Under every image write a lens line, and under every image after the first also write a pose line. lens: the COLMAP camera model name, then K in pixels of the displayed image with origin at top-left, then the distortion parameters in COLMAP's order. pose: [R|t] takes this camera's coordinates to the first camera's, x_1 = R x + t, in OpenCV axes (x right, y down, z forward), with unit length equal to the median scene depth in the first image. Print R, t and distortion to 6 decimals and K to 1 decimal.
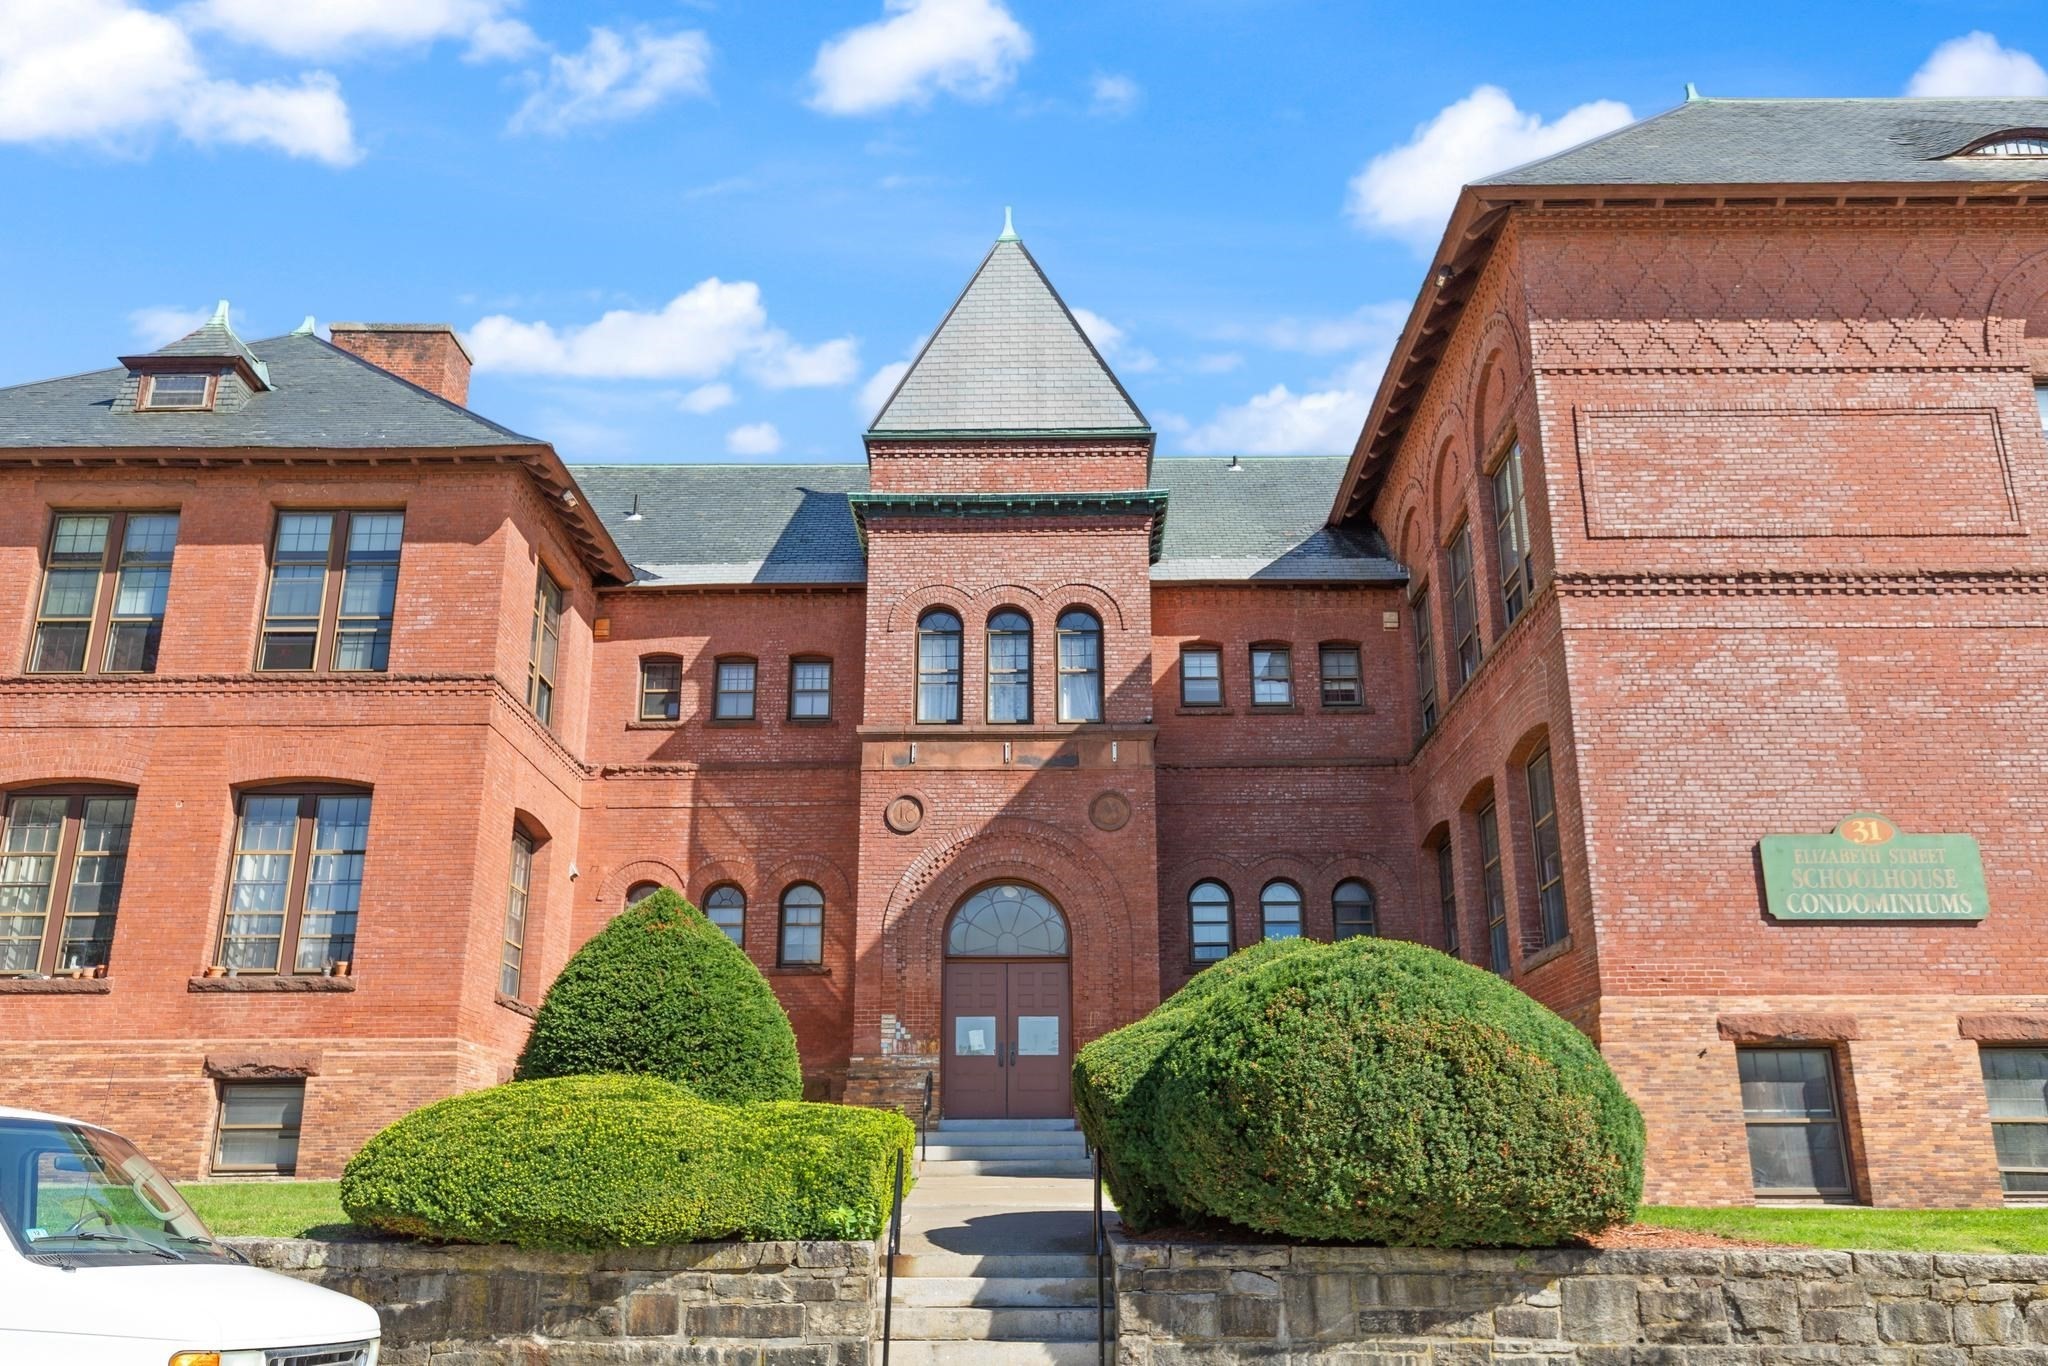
lens RADIAL K [[1618.4, 0, 1014.4], [0, 1618.4, 679.0], [0, 0, 1]] dist [-0.001638, 0.002065]
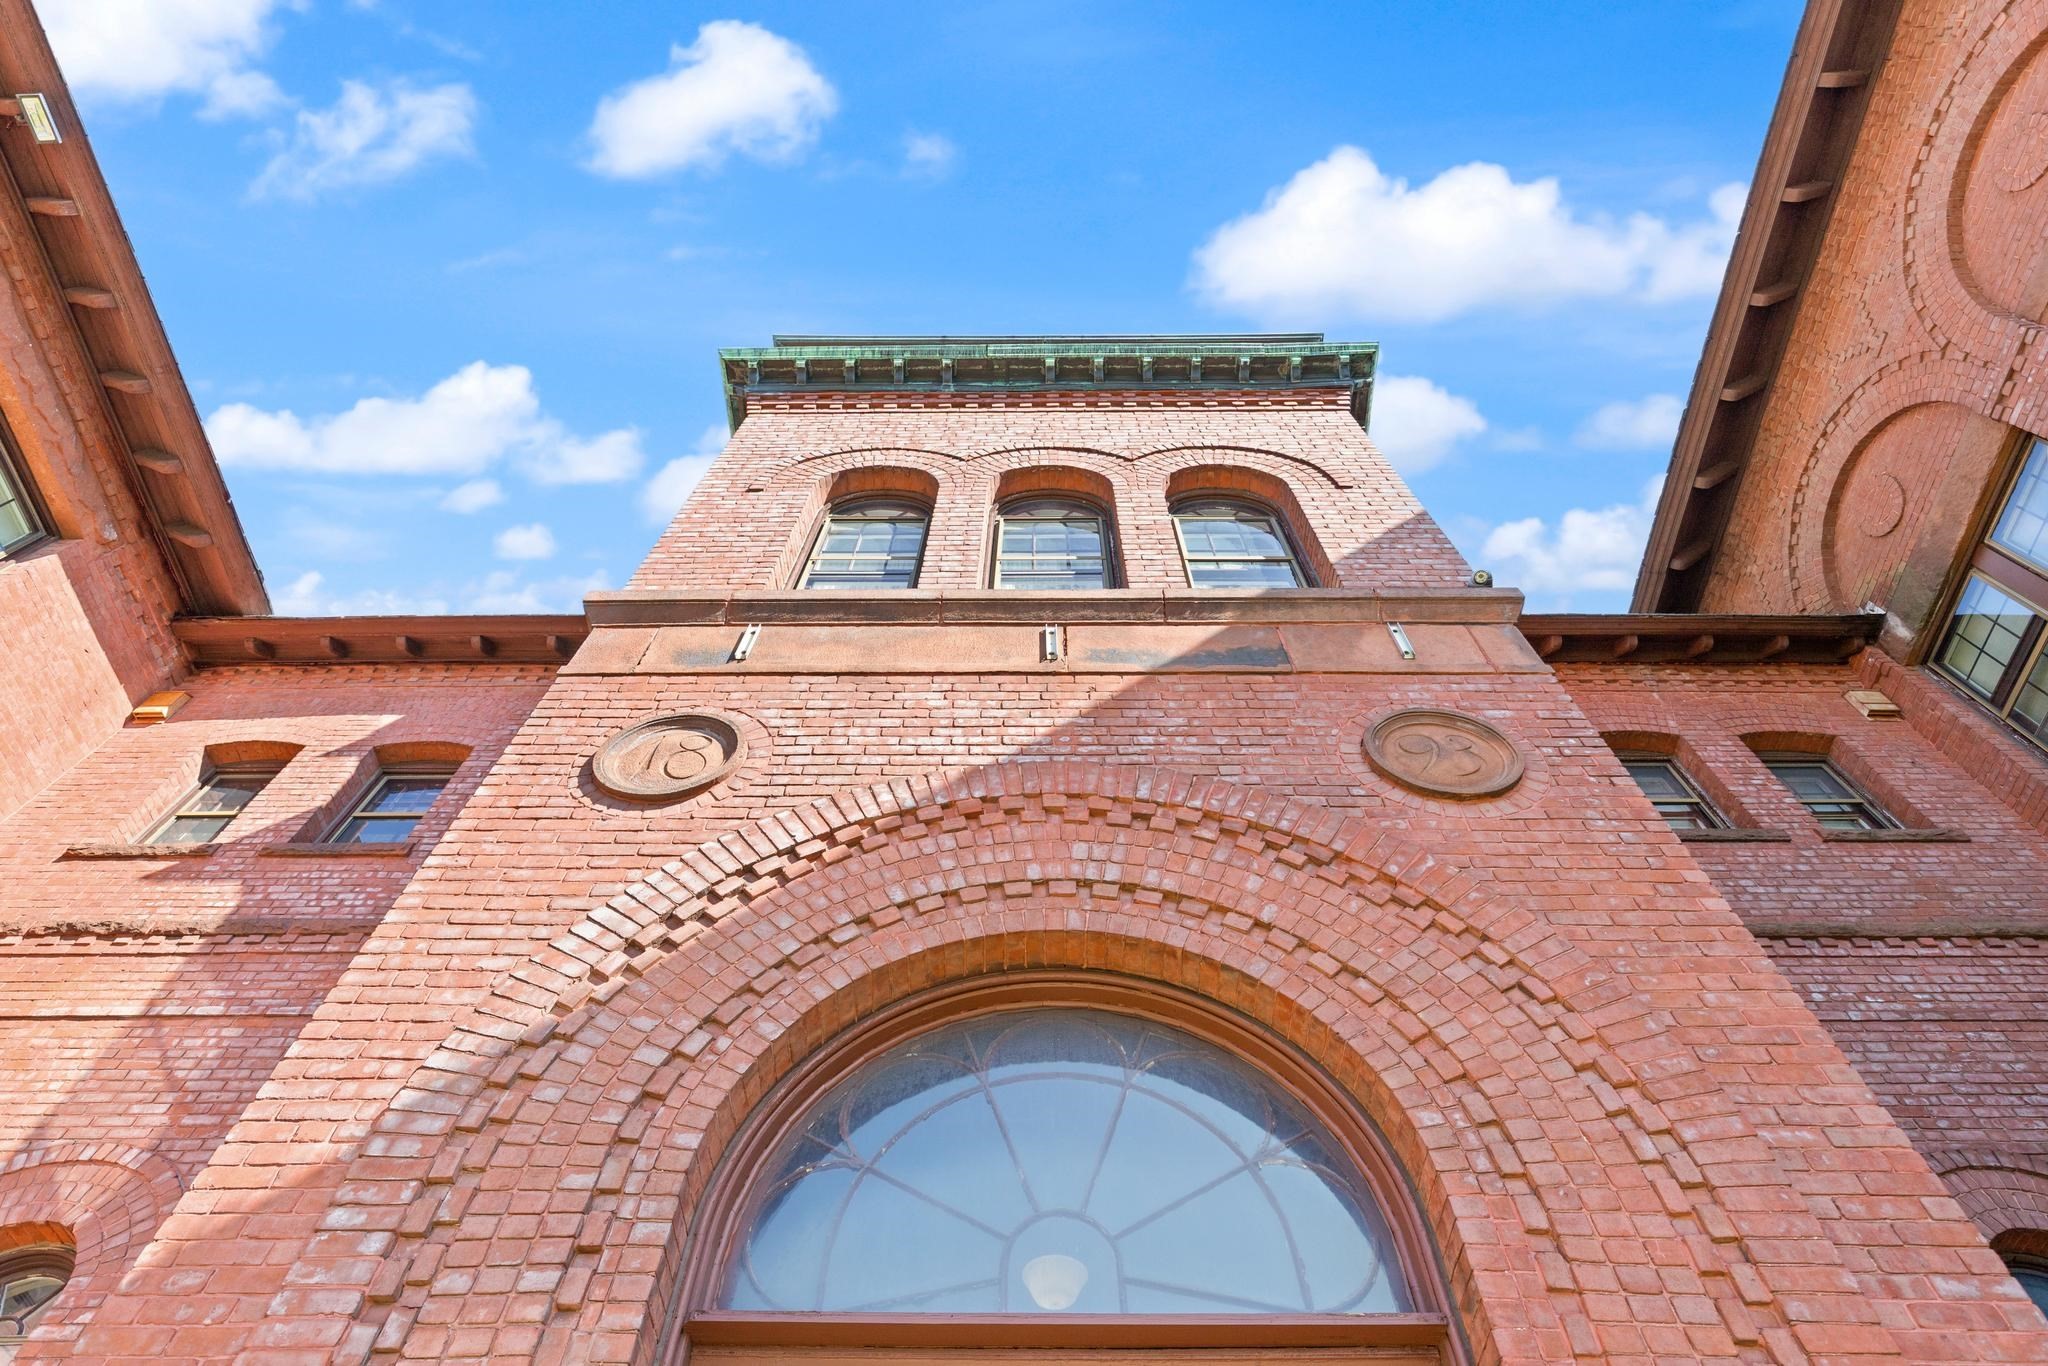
lens RADIAL K [[1115.4, 0, 1028.4], [0, 1115.4, 689.4], [0, 0, 1]] dist [-0.000718, -0.000246]
pose [[0.999972, 0.006272, -0.004097, -0.007977], [-0.007426, 0.757463, -0.652835, 0.195410], [-0.000991, 0.652847, 0.757489, 0.868934]]
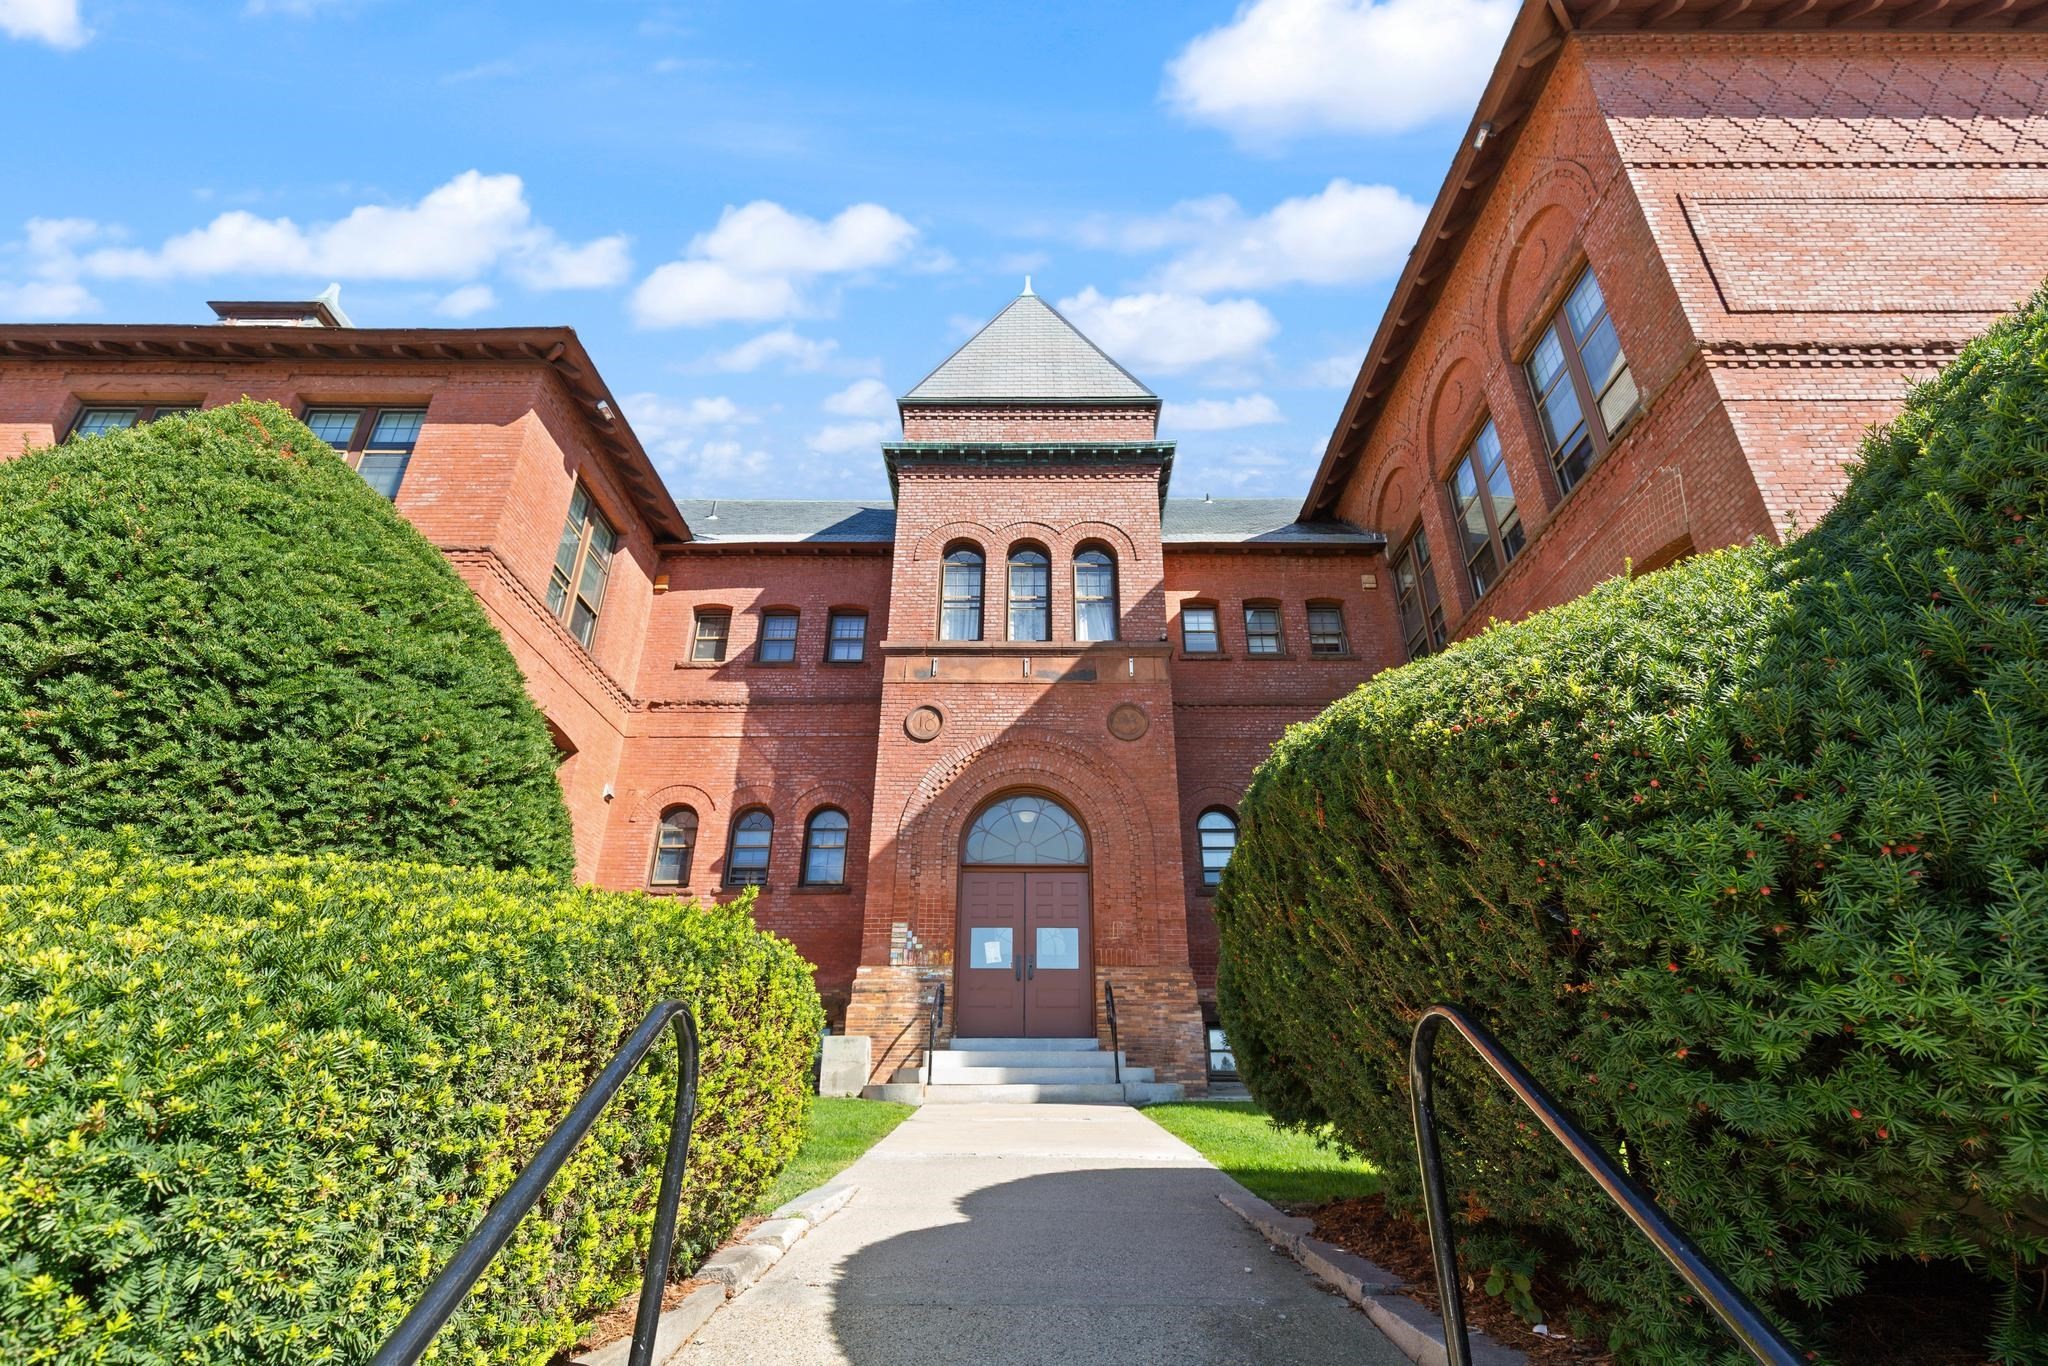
lens RADIAL K [[910.0, 0, 1022.7], [0, 910.0, 686.8], [0, 0, 1]] dist [0.005291, -0.000657]
pose [[0.999957, 0.008963, 0.002165, -0.008024], [-0.008617, 0.991945, -0.126373, 0.134070], [-0.003280, 0.126349, 0.991980, 0.443155]]
